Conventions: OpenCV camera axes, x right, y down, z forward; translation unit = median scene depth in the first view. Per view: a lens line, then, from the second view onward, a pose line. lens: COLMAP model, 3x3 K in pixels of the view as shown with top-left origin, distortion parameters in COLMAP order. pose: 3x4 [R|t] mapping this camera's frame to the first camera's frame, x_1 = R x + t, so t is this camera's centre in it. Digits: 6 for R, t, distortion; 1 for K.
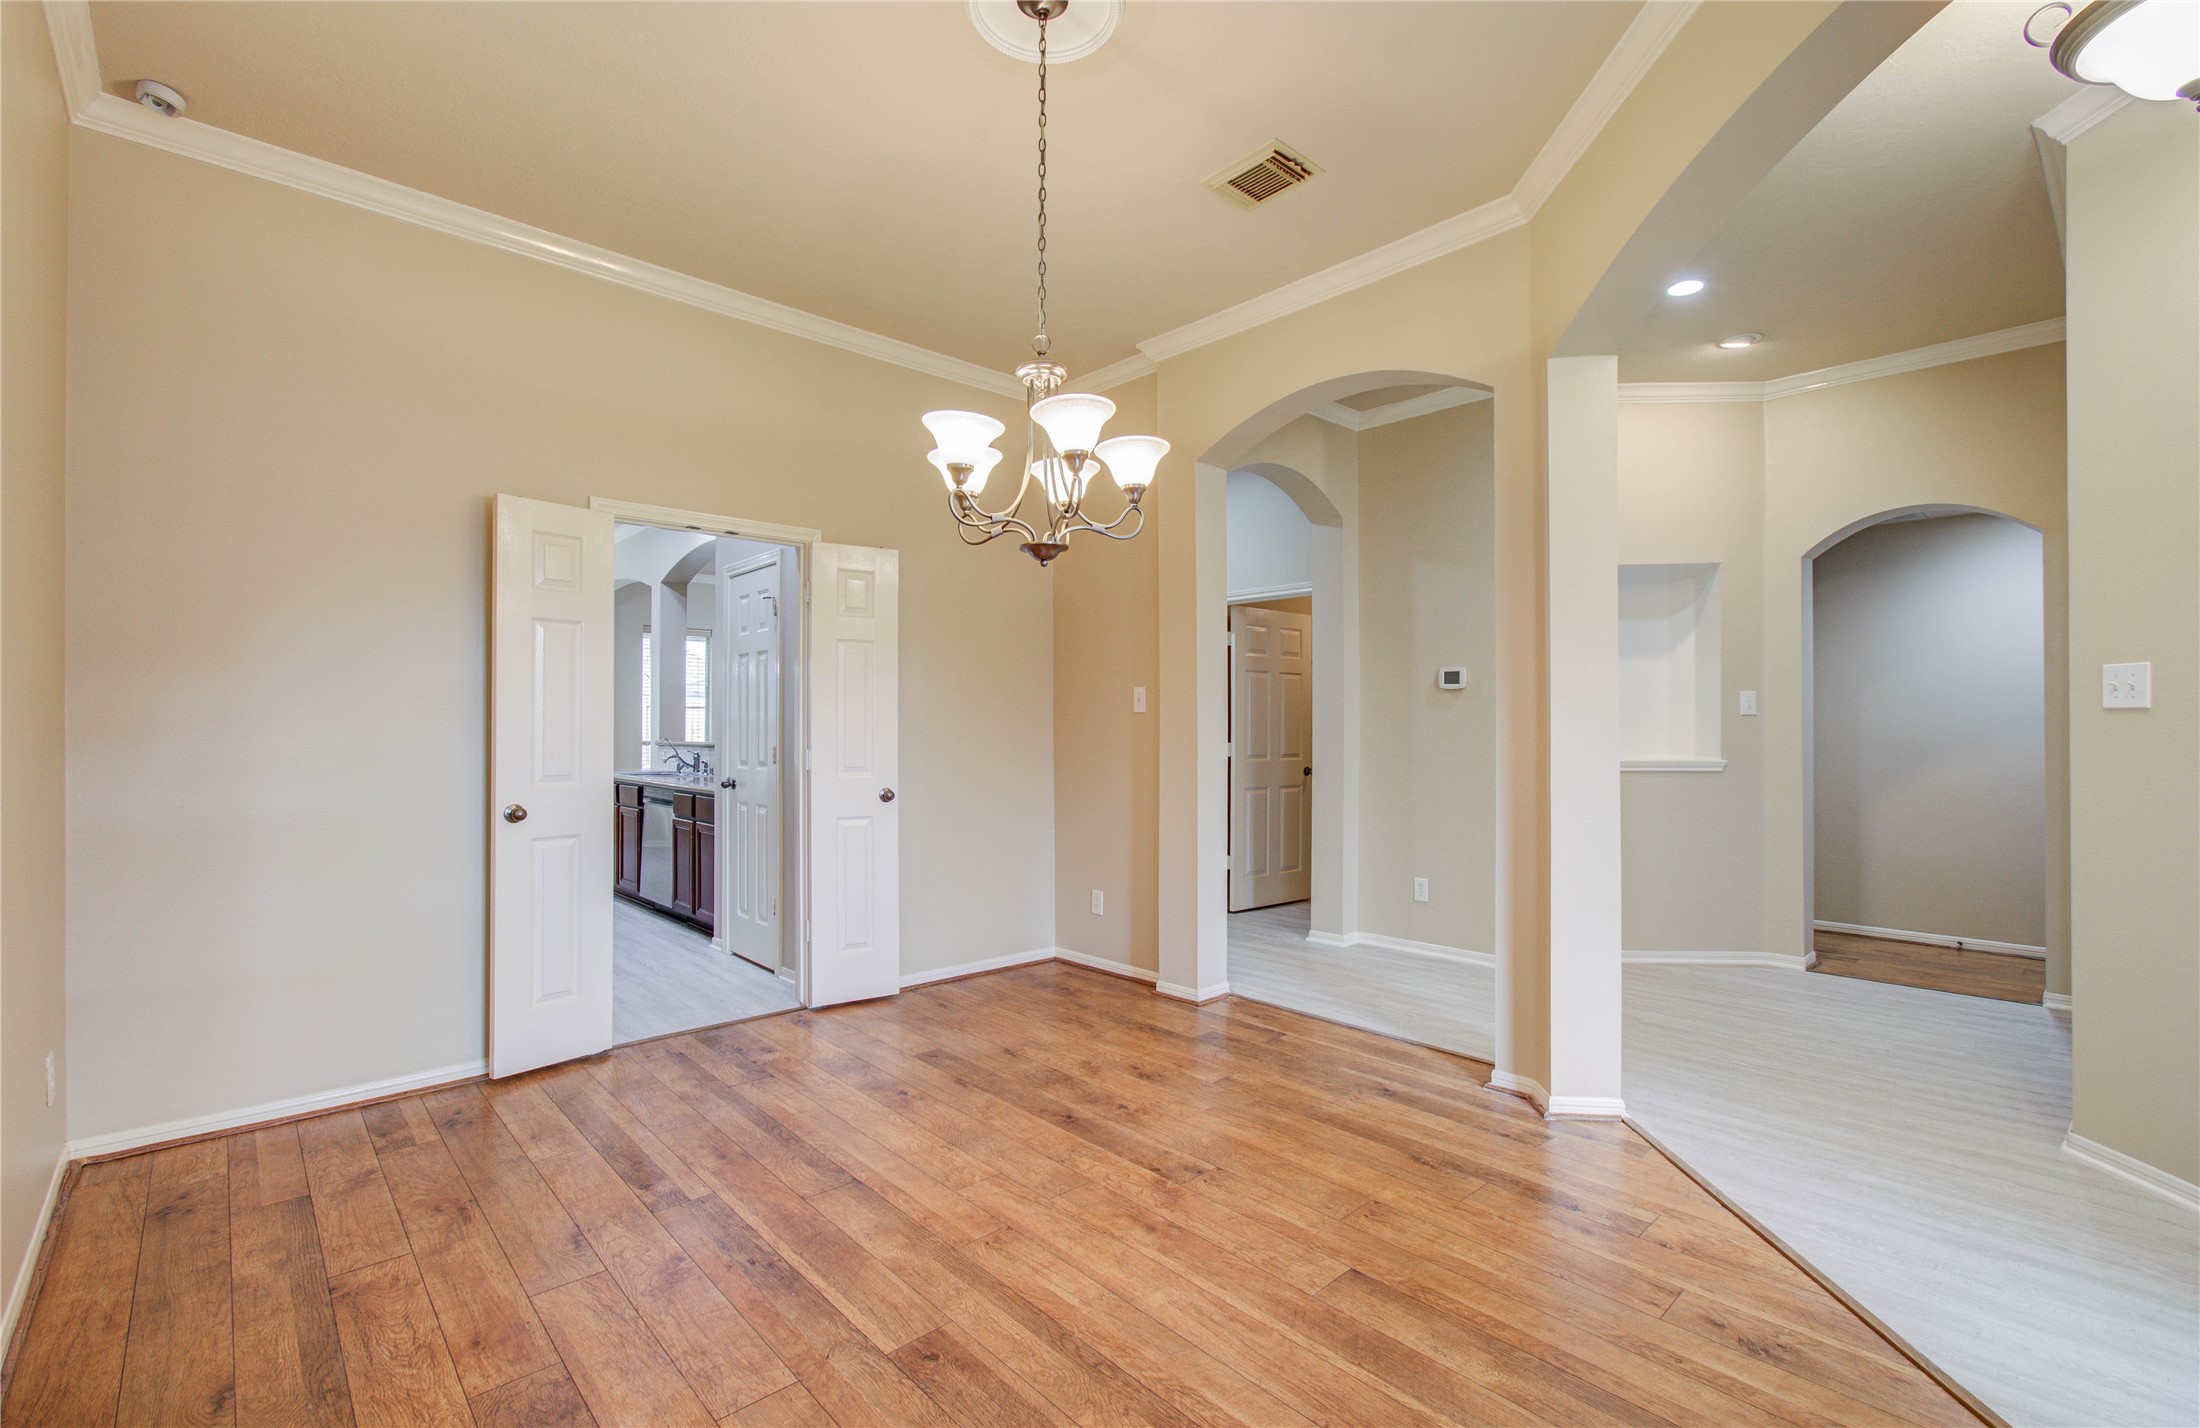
lens RADIAL K [[949.1, 0, 1102.4], [0, 949.1, 730.8], [0, 0, 1]] dist [-0.001213, 0.000579]
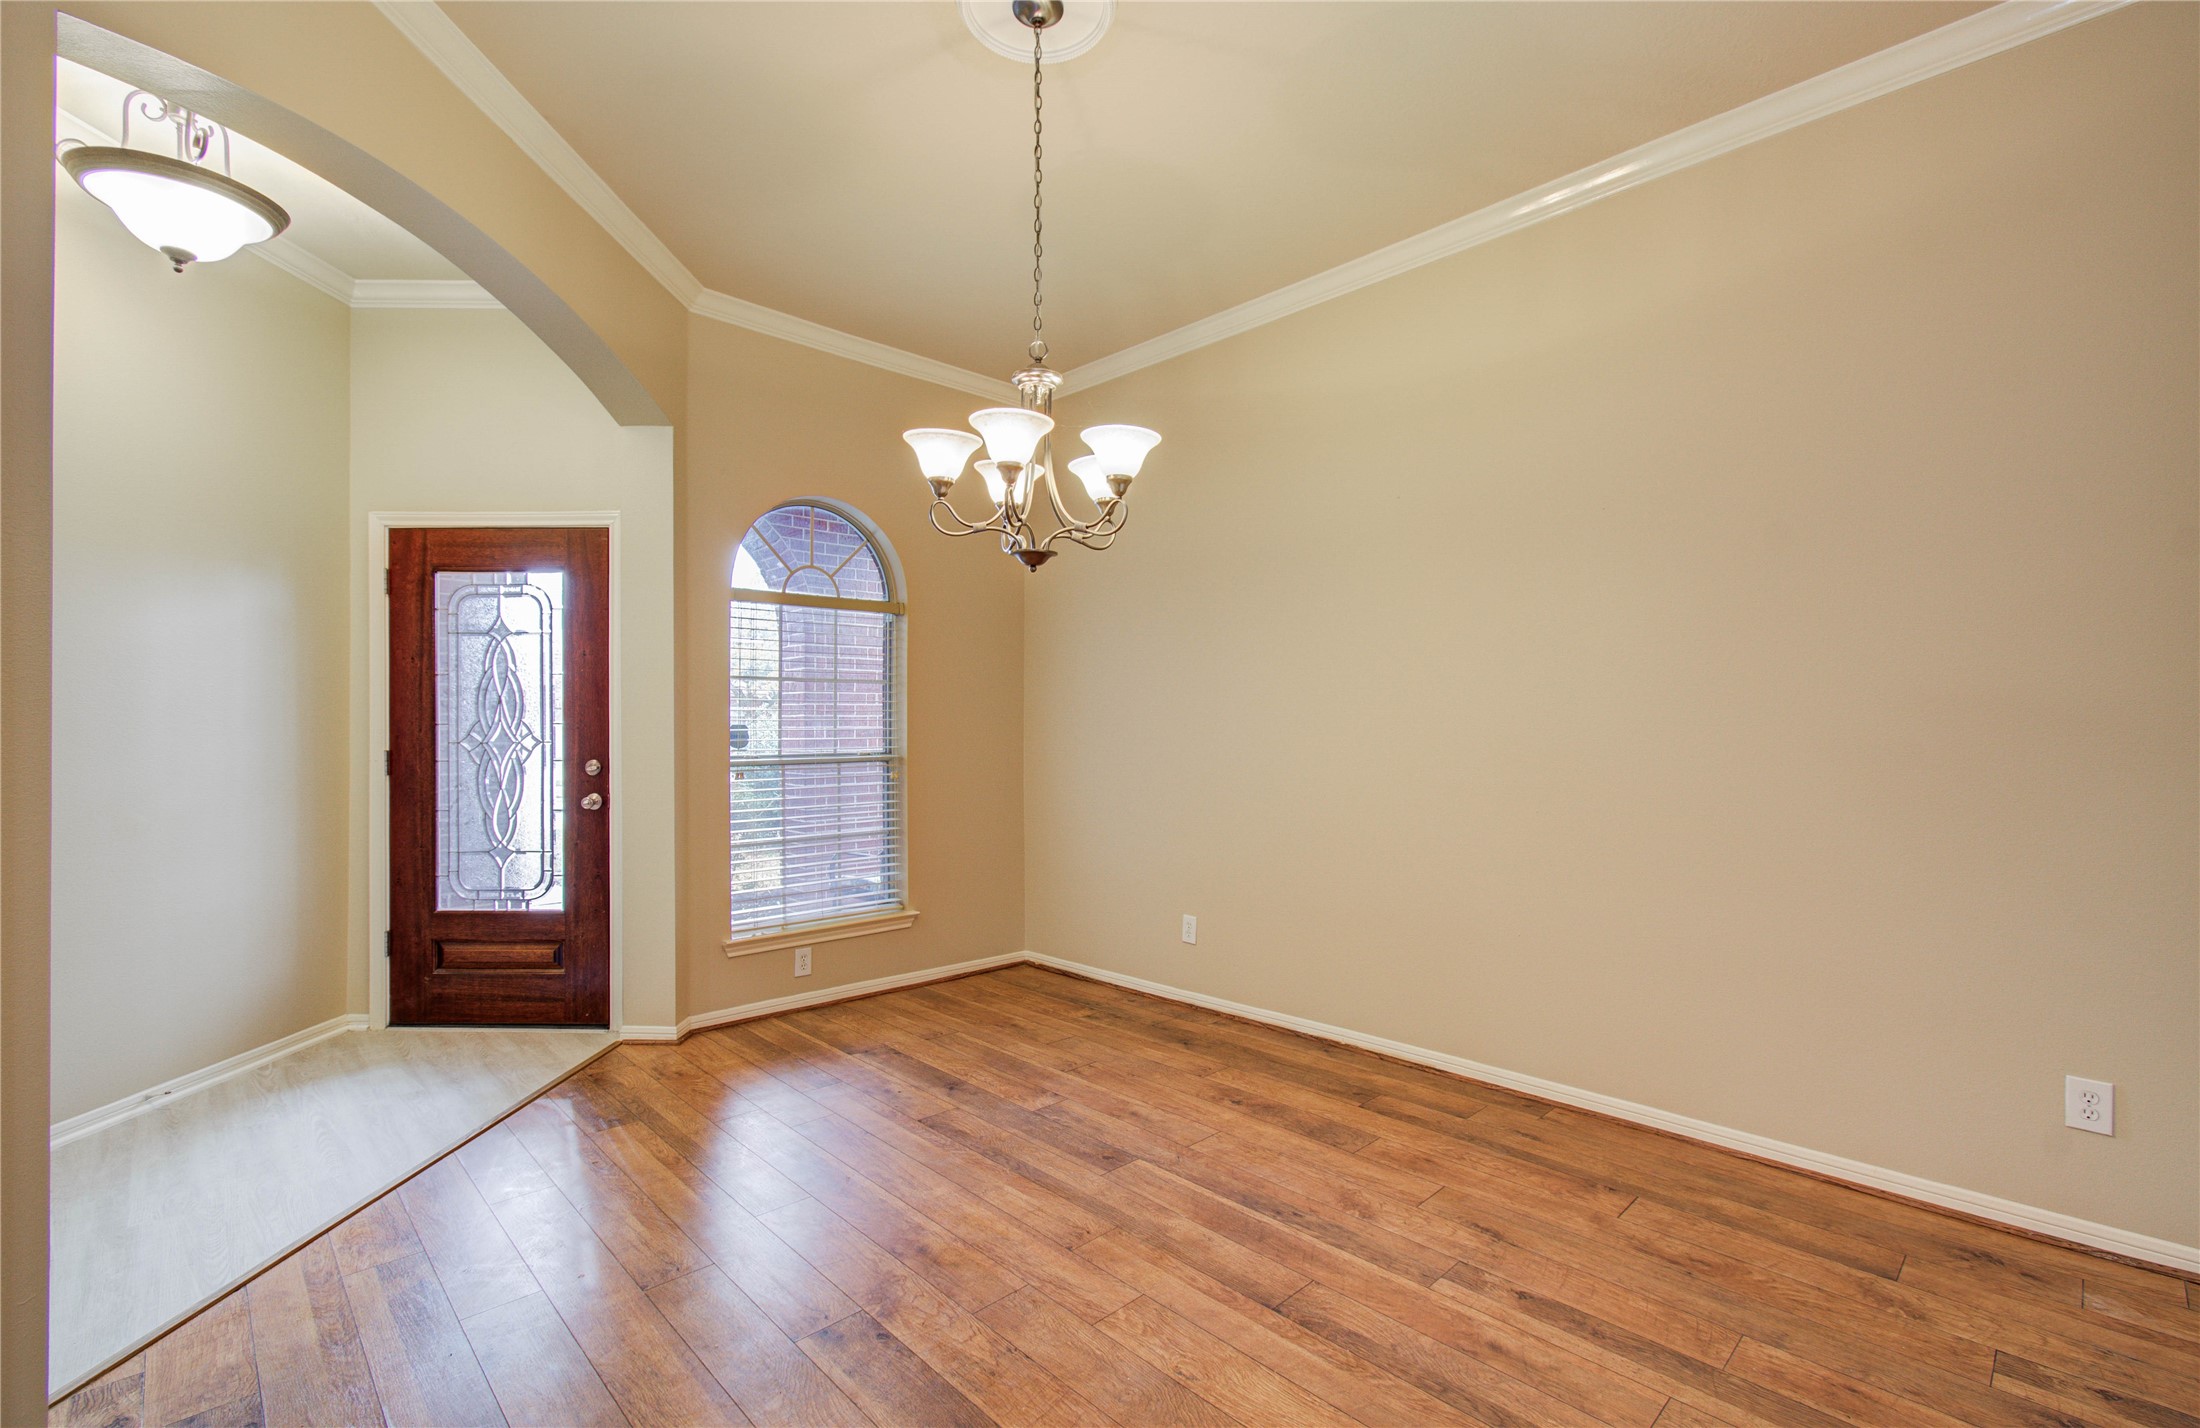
lens RADIAL K [[949.1, 0, 1097.7], [0, 949.1, 732.9], [0, 0, 1]] dist [-0.001213, 0.000579]
pose [[-0.999794, -0.002597, -0.020130, -0.091846], [-0.002748, 0.999969, 0.007444, -0.008012], [0.020110, 0.007498, -0.999770, 1.699873]]
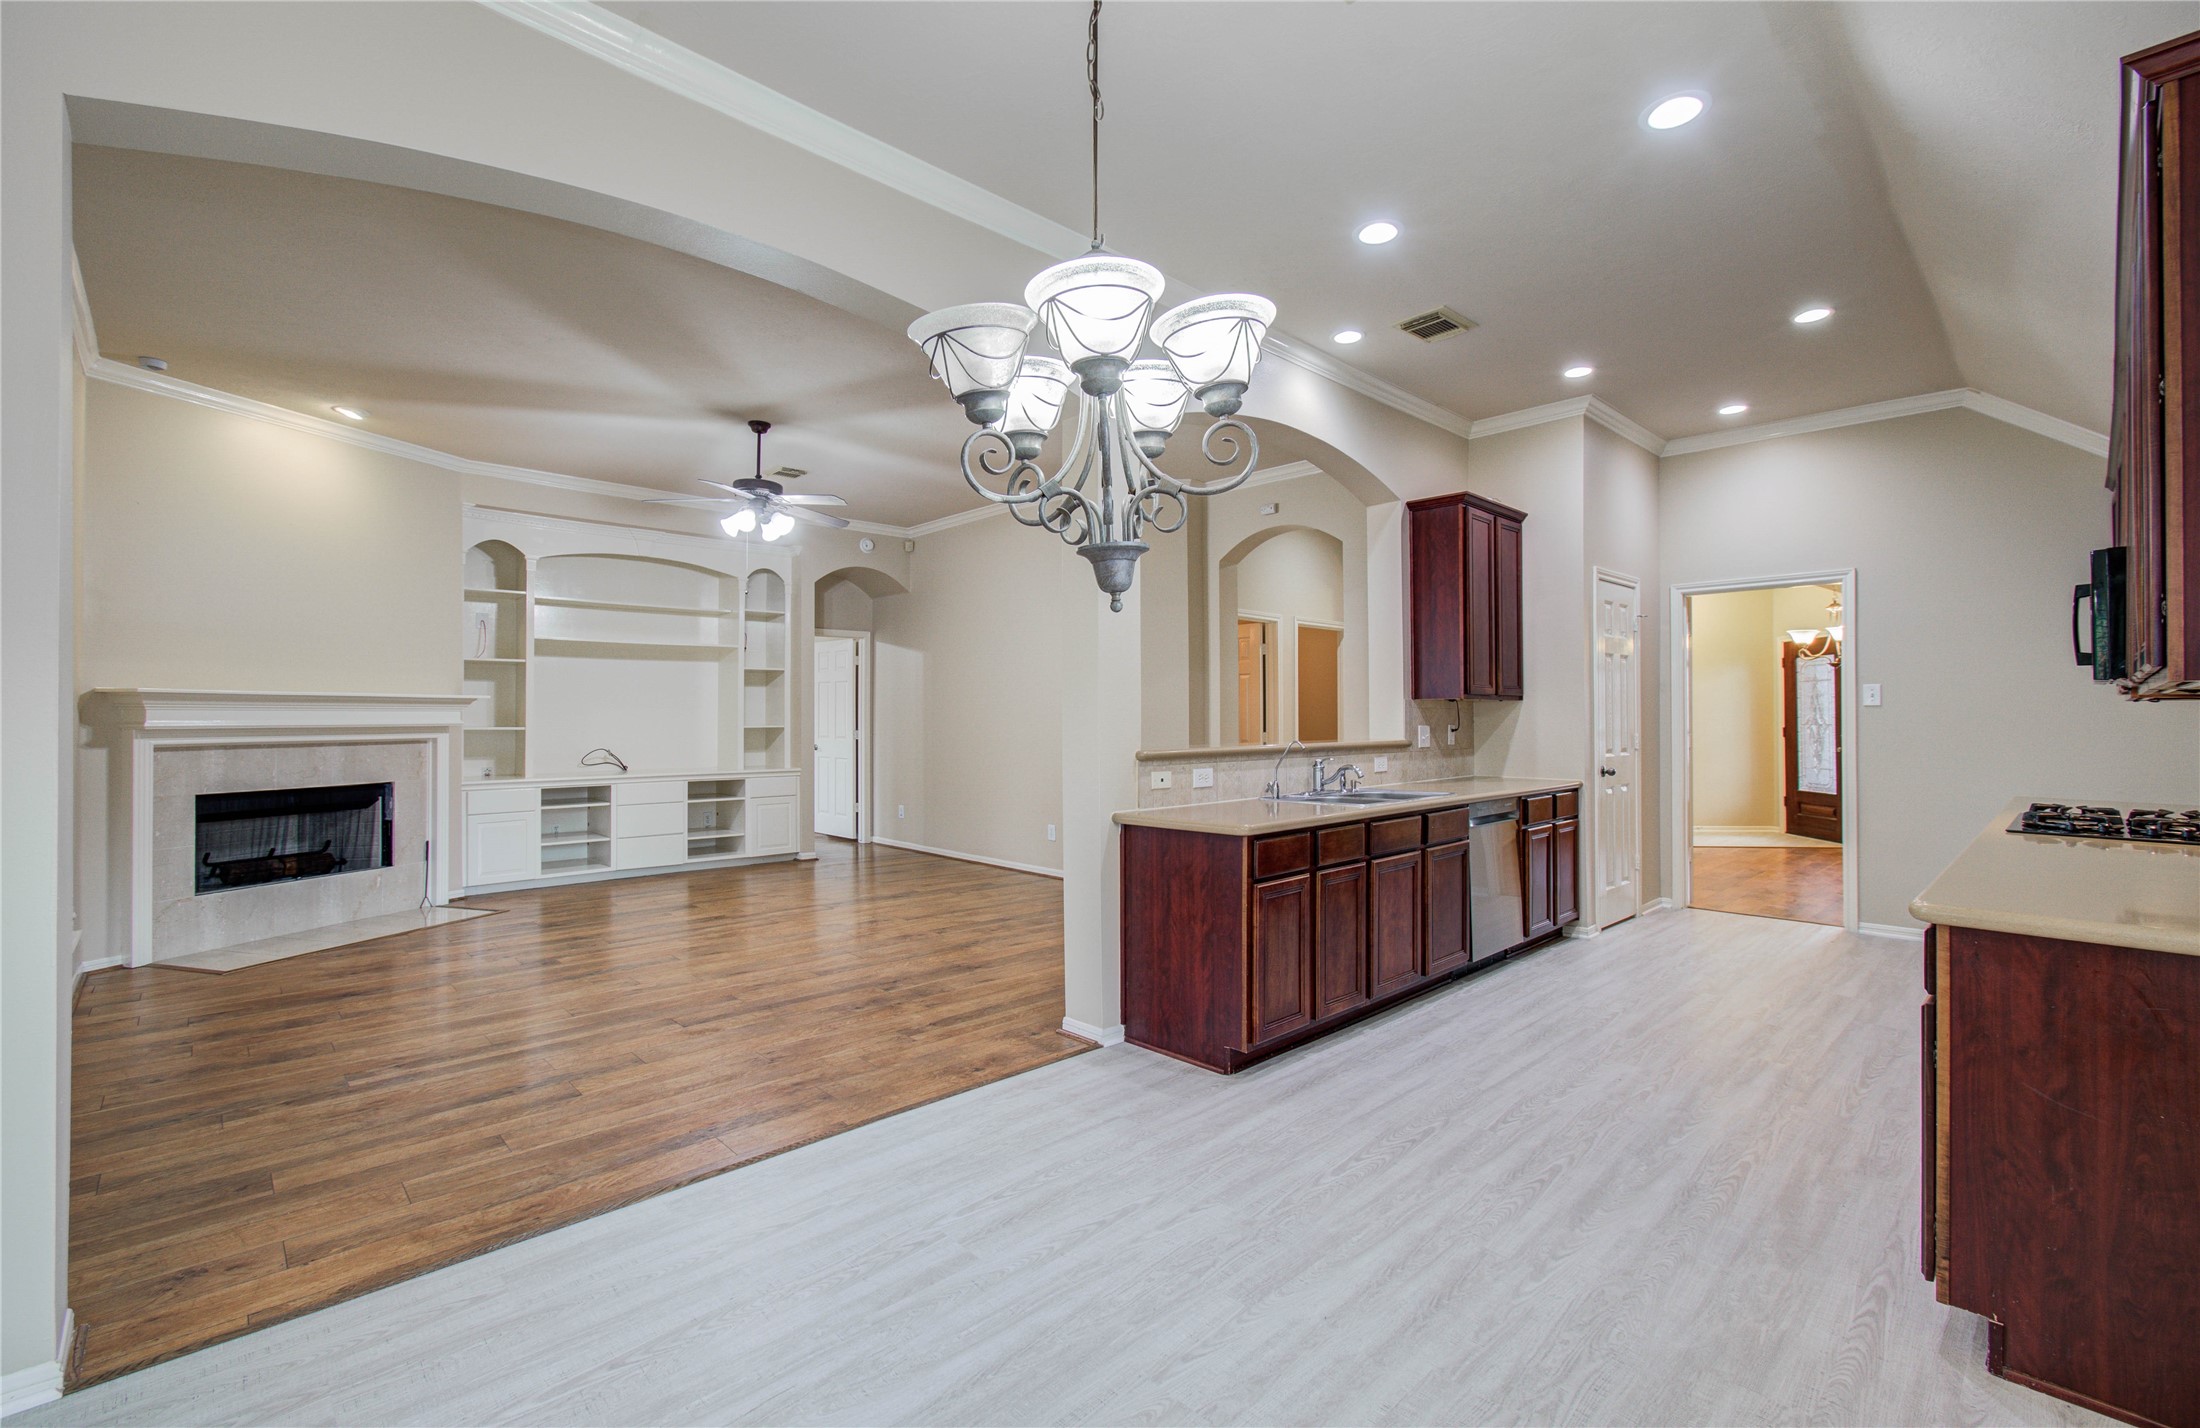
lens RADIAL K [[949.1, 0, 1102.7], [0, 949.1, 709.7], [0, 0, 1]] dist [-0.001213, 0.000579]
pose [[-0.015943, 0.006848, 0.999849, -2.703751], [0.002732, 0.999973, -0.006806, -0.016466], [-0.999869, 0.002623, -0.015961, 2.954300]]
